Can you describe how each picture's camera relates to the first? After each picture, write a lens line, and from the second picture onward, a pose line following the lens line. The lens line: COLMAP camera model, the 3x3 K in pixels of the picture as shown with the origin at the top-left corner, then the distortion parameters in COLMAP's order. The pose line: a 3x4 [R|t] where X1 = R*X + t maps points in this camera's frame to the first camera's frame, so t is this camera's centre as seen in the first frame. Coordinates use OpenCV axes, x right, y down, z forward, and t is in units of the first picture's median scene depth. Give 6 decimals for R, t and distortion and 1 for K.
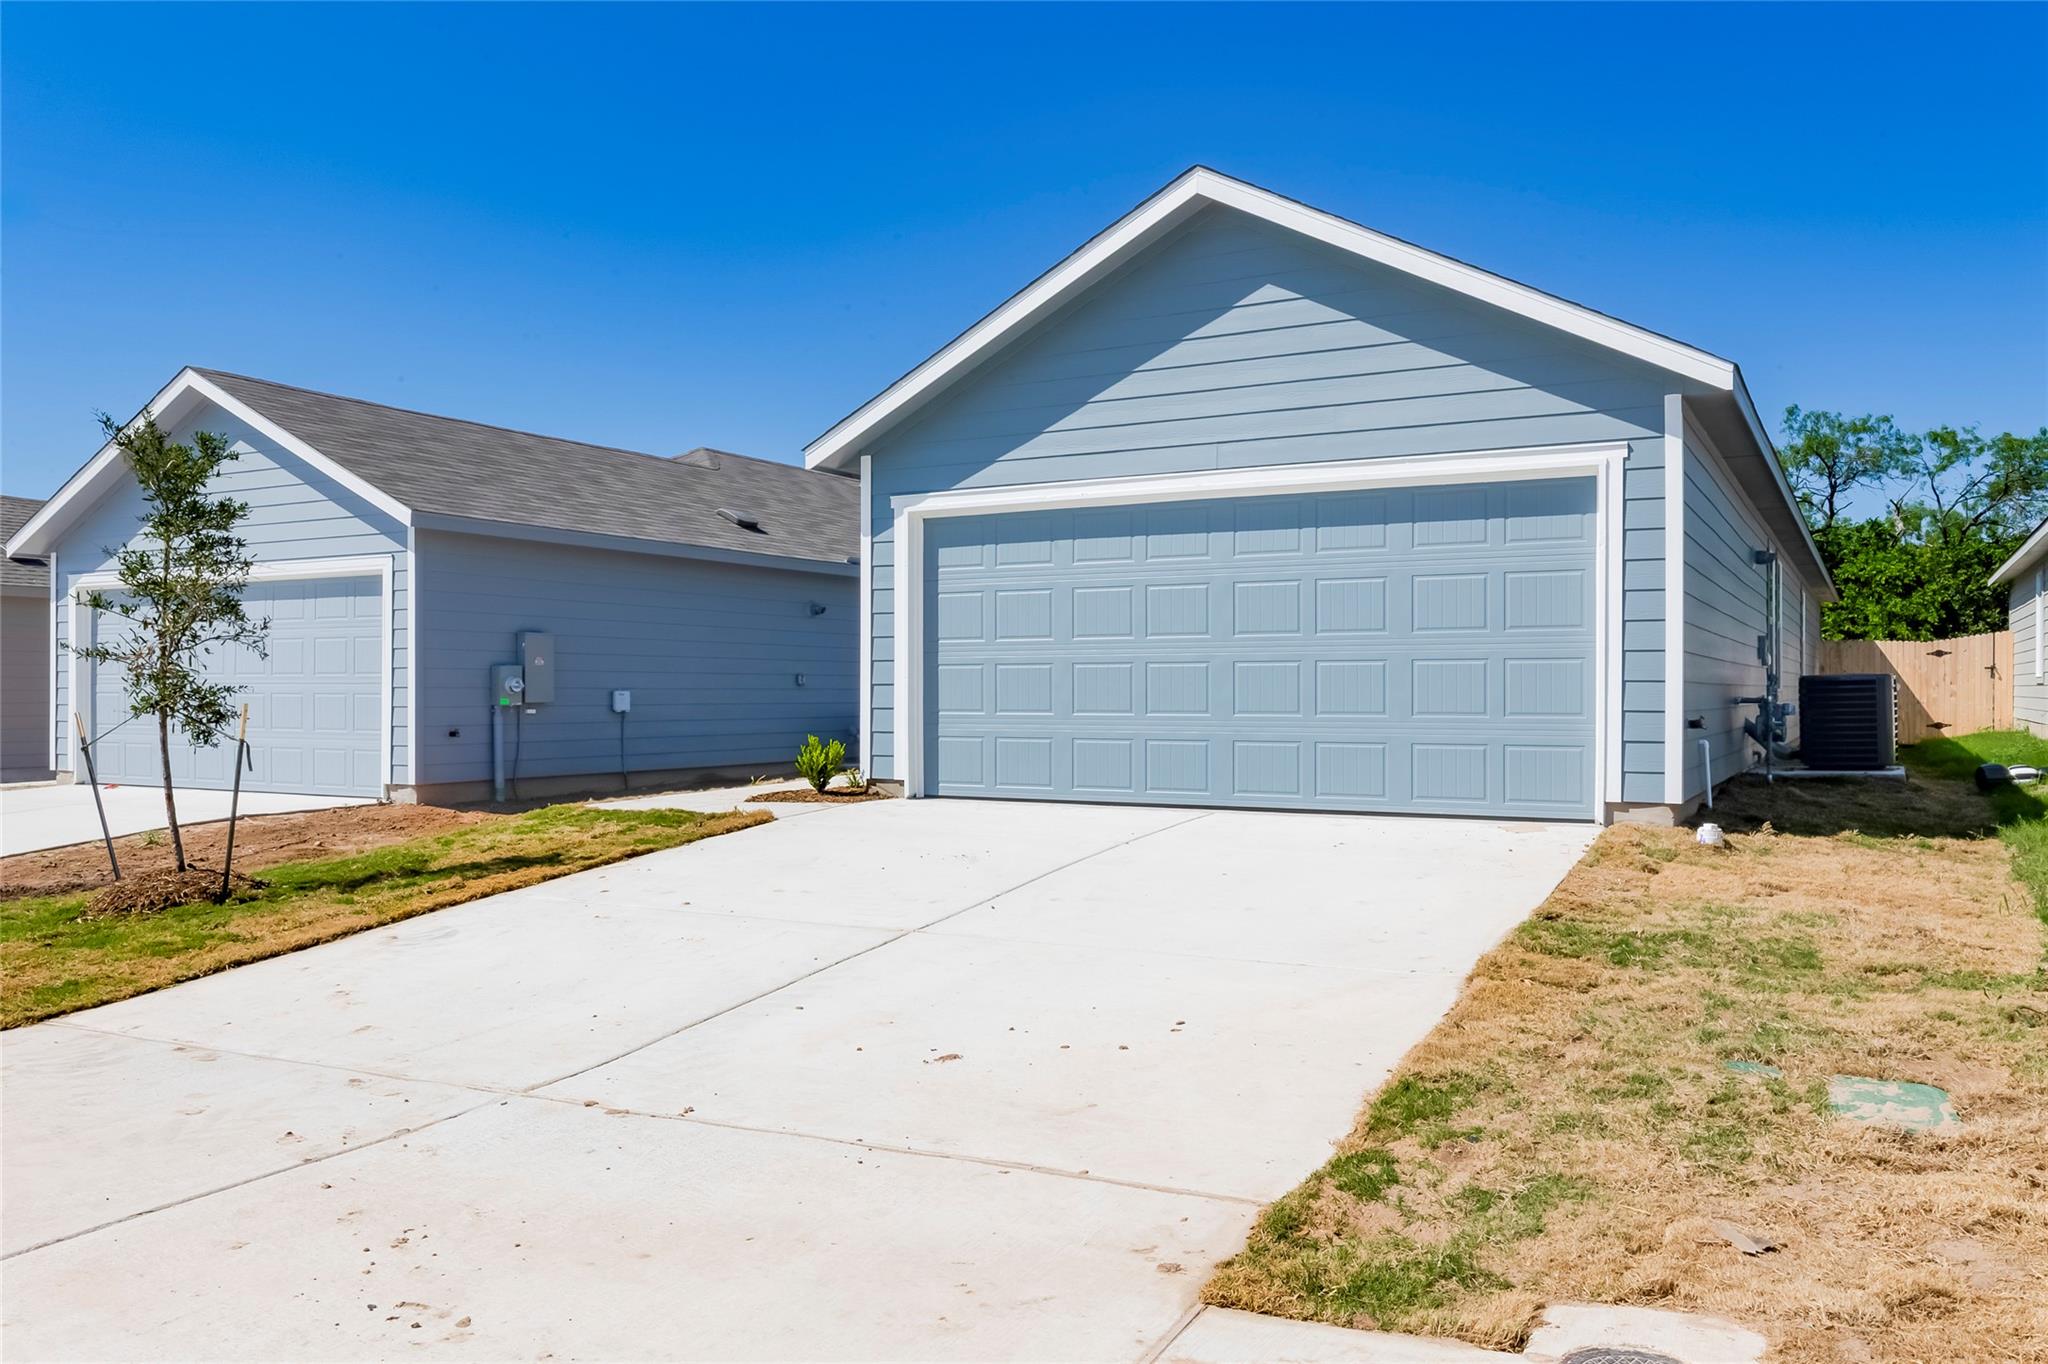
lens RADIAL K [[1543.9, 0, 1024.0], [0, 1543.9, 682.0], [0, 0, 1]] dist [-0.000035, -0.000957]
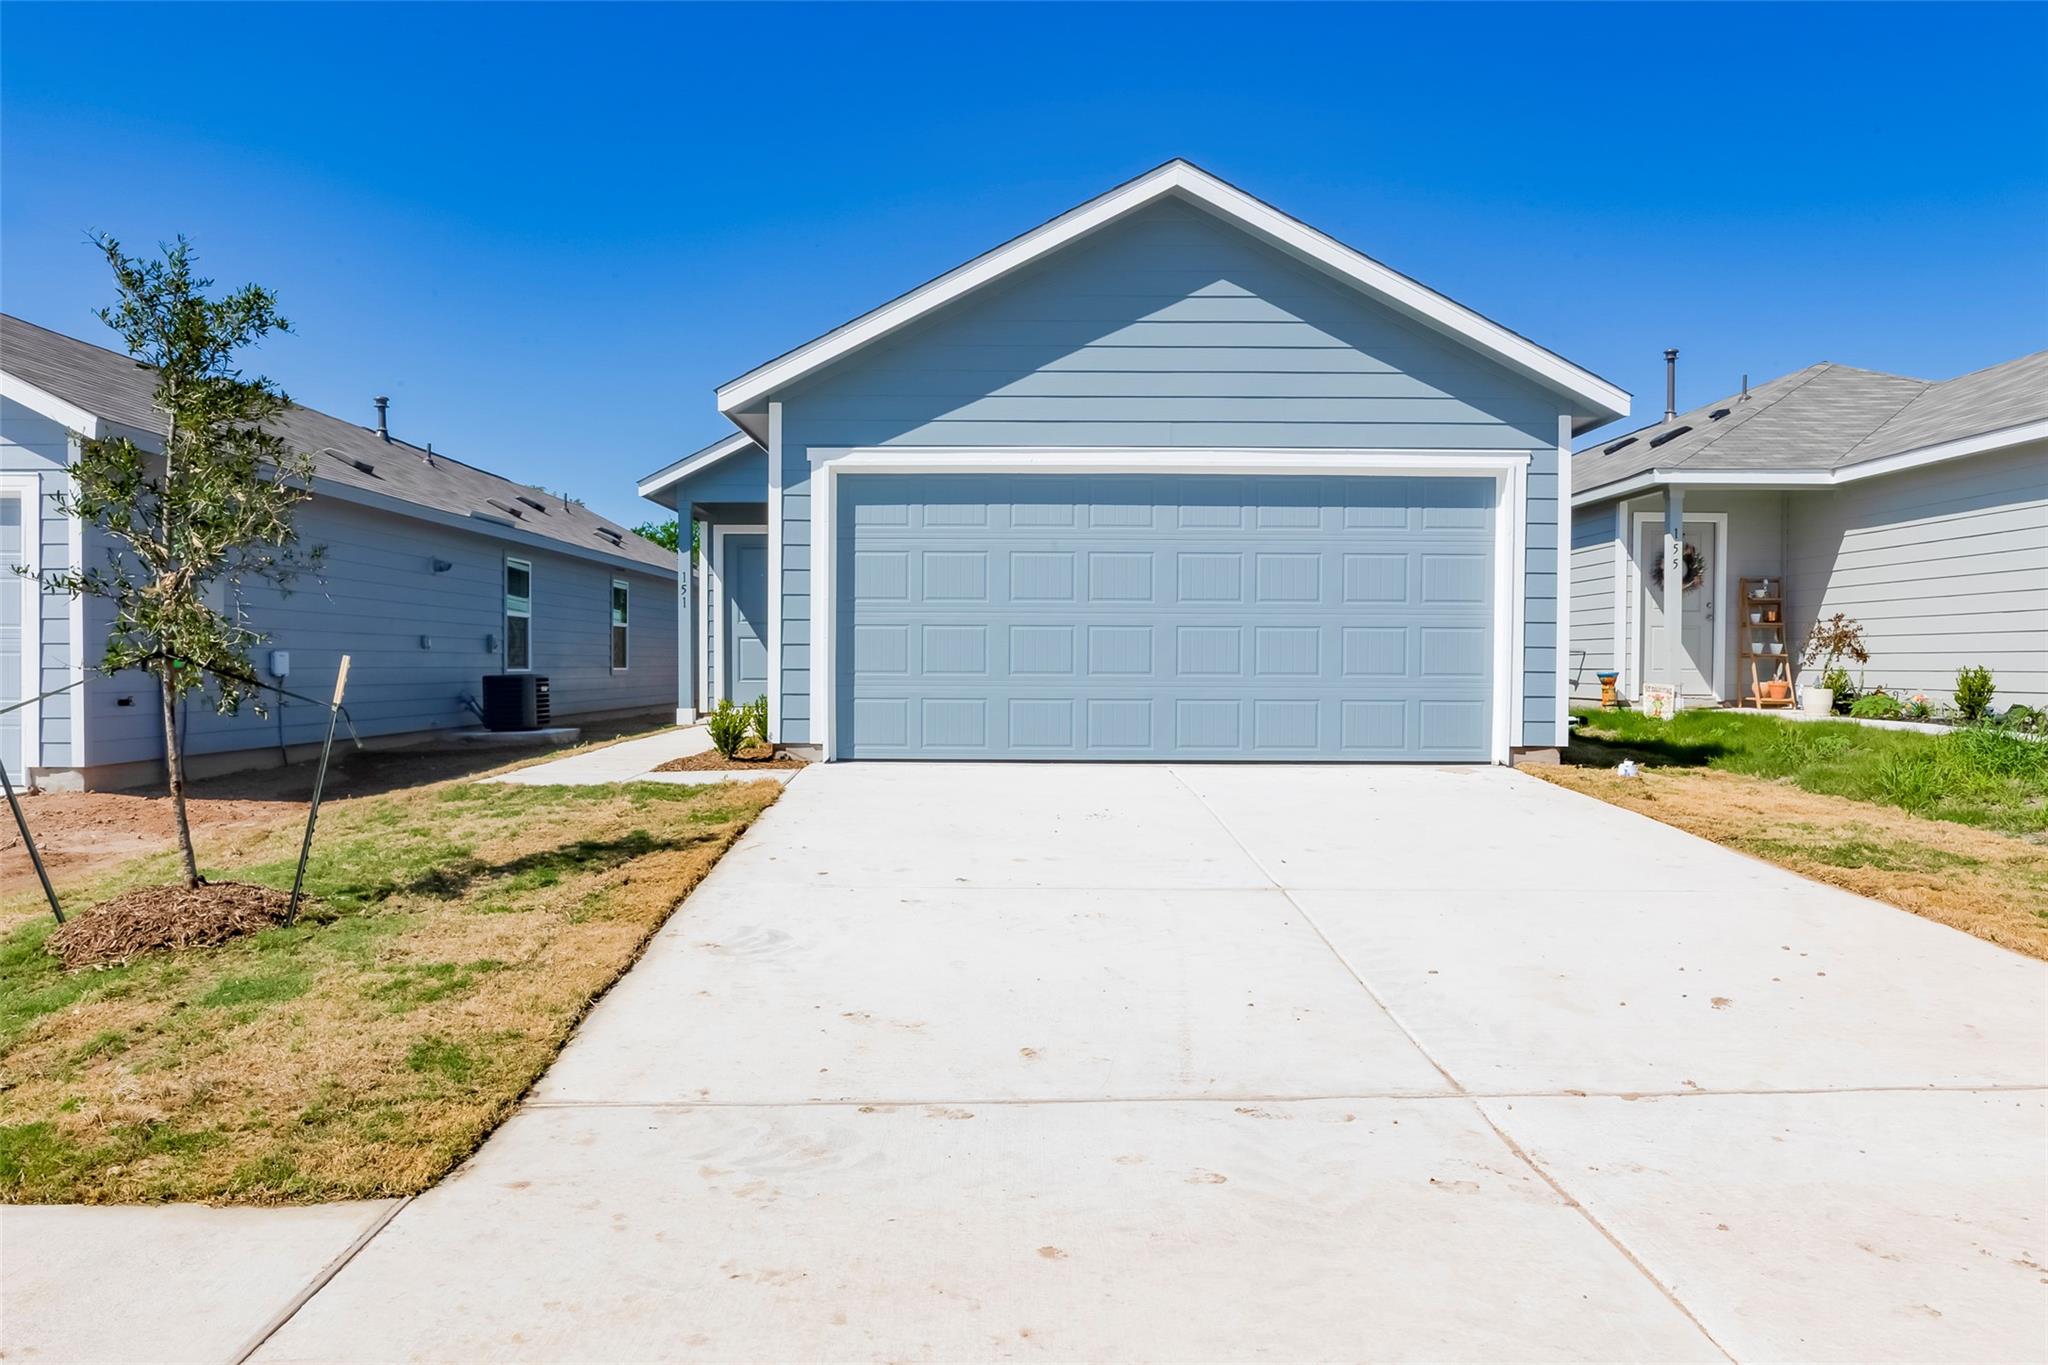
lens RADIAL K [[1385.7, 0, 1024.0], [0, 1385.7, 682.5], [0, 0, 1]] dist [-0.000019, -0.001429]
pose [[0.875783, -0.001471, 0.482702, -0.392154], [-0.008027, 0.999813, 0.017611, 0.009048], [-0.482638, -0.019298, 0.875608, 0.185765]]
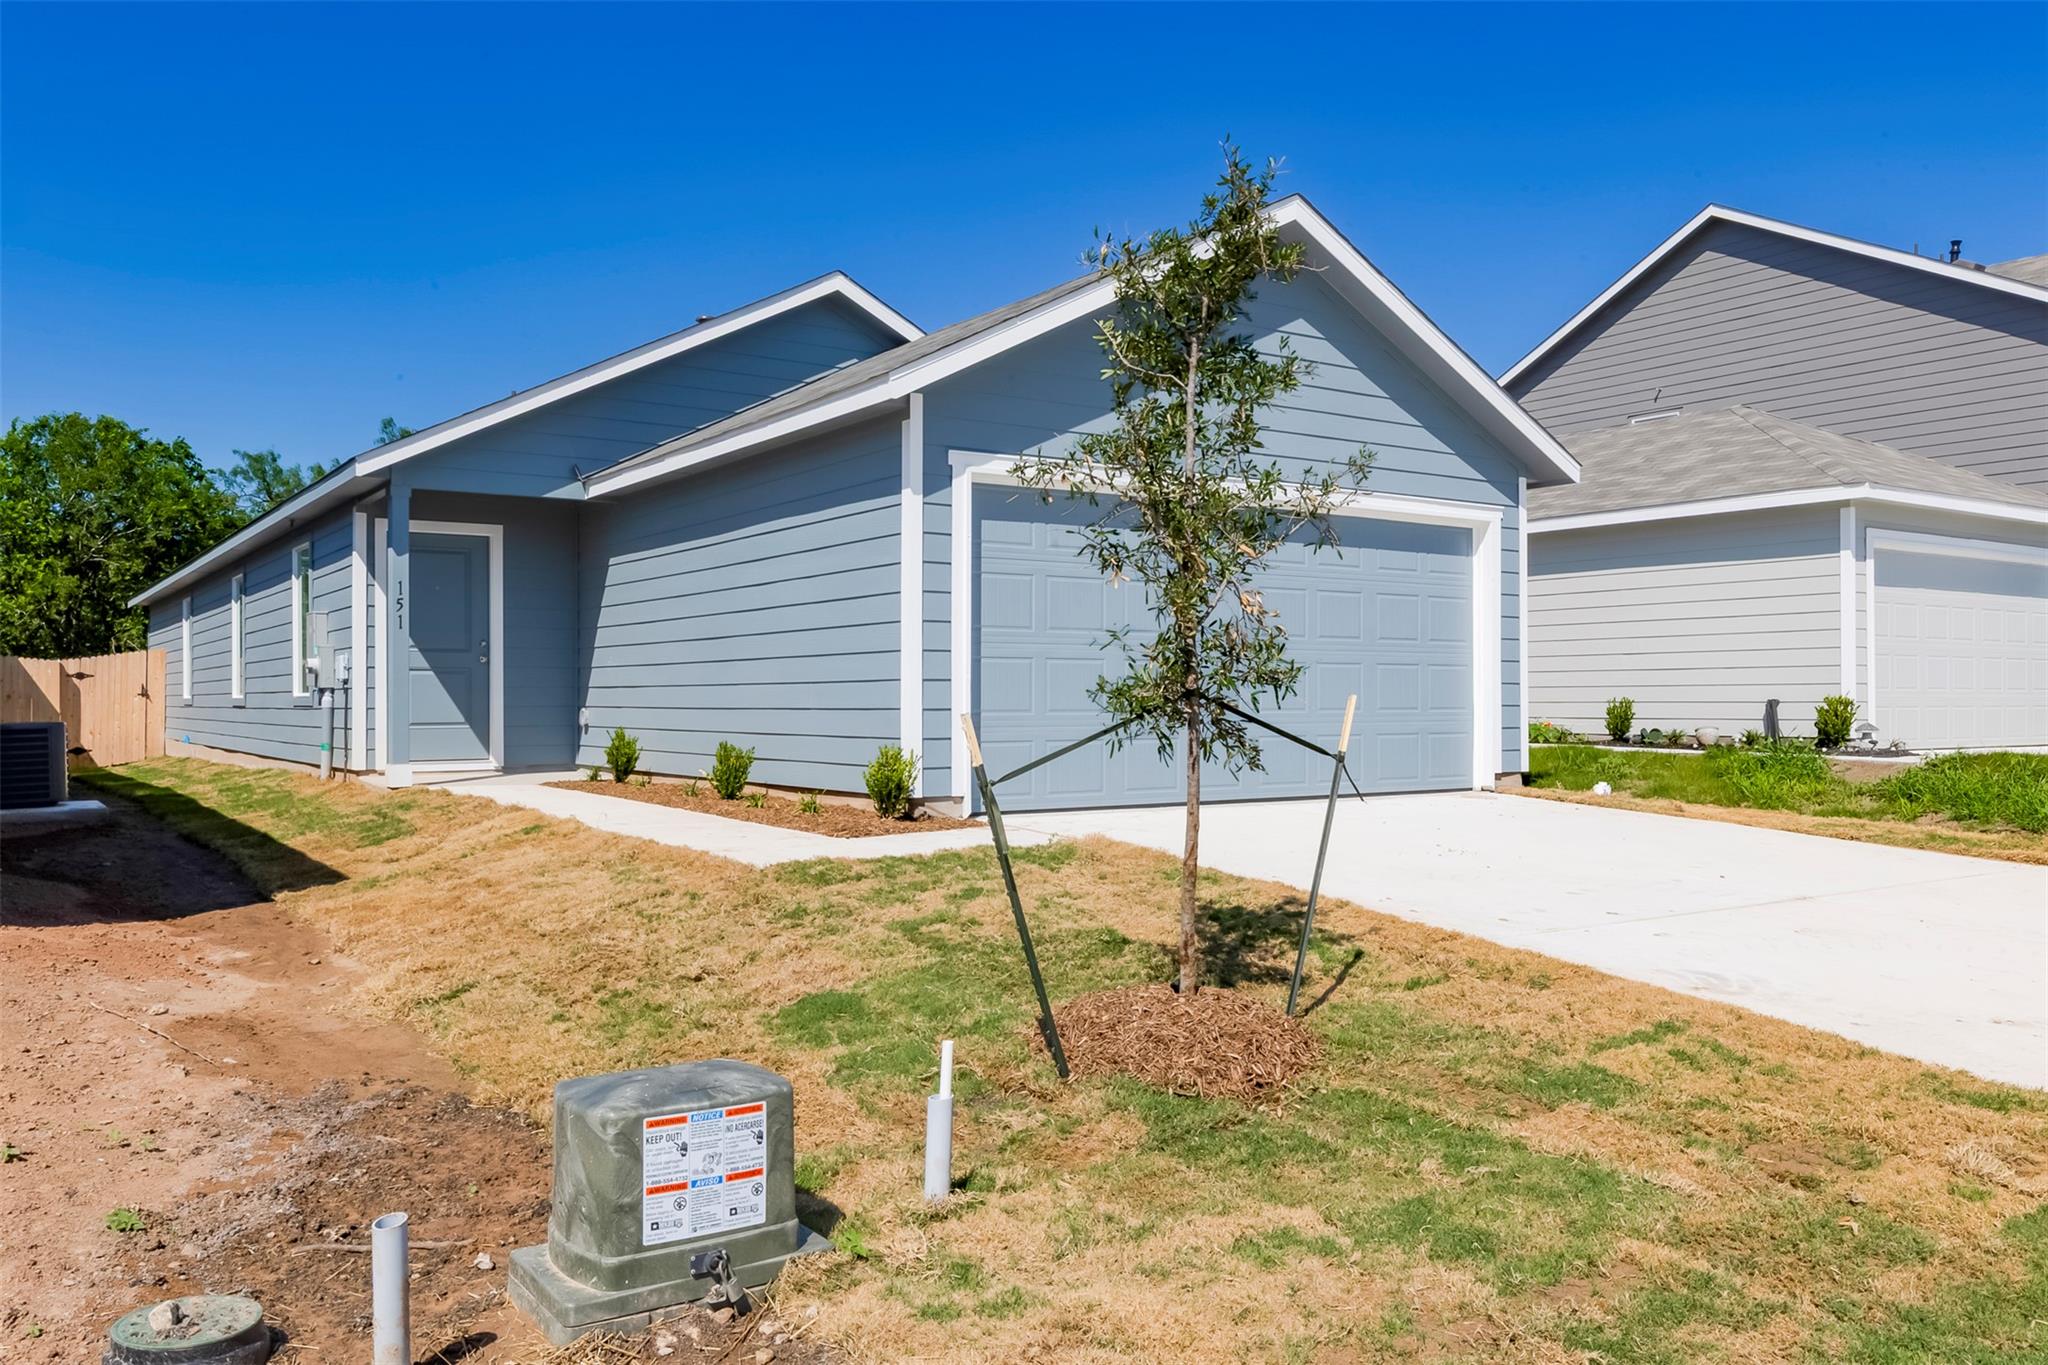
lens RADIAL K [[1543.9, 0, 1024.0], [0, 1543.9, 682.5], [0, 0, 1]] dist [-0.000035, -0.000957]
pose [[0.456059, 0.011573, 0.889875, -0.812019], [-0.001483, 0.999924, -0.012245, 0.012968], [-0.889949, 0.004265, 0.456041, 0.607789]]
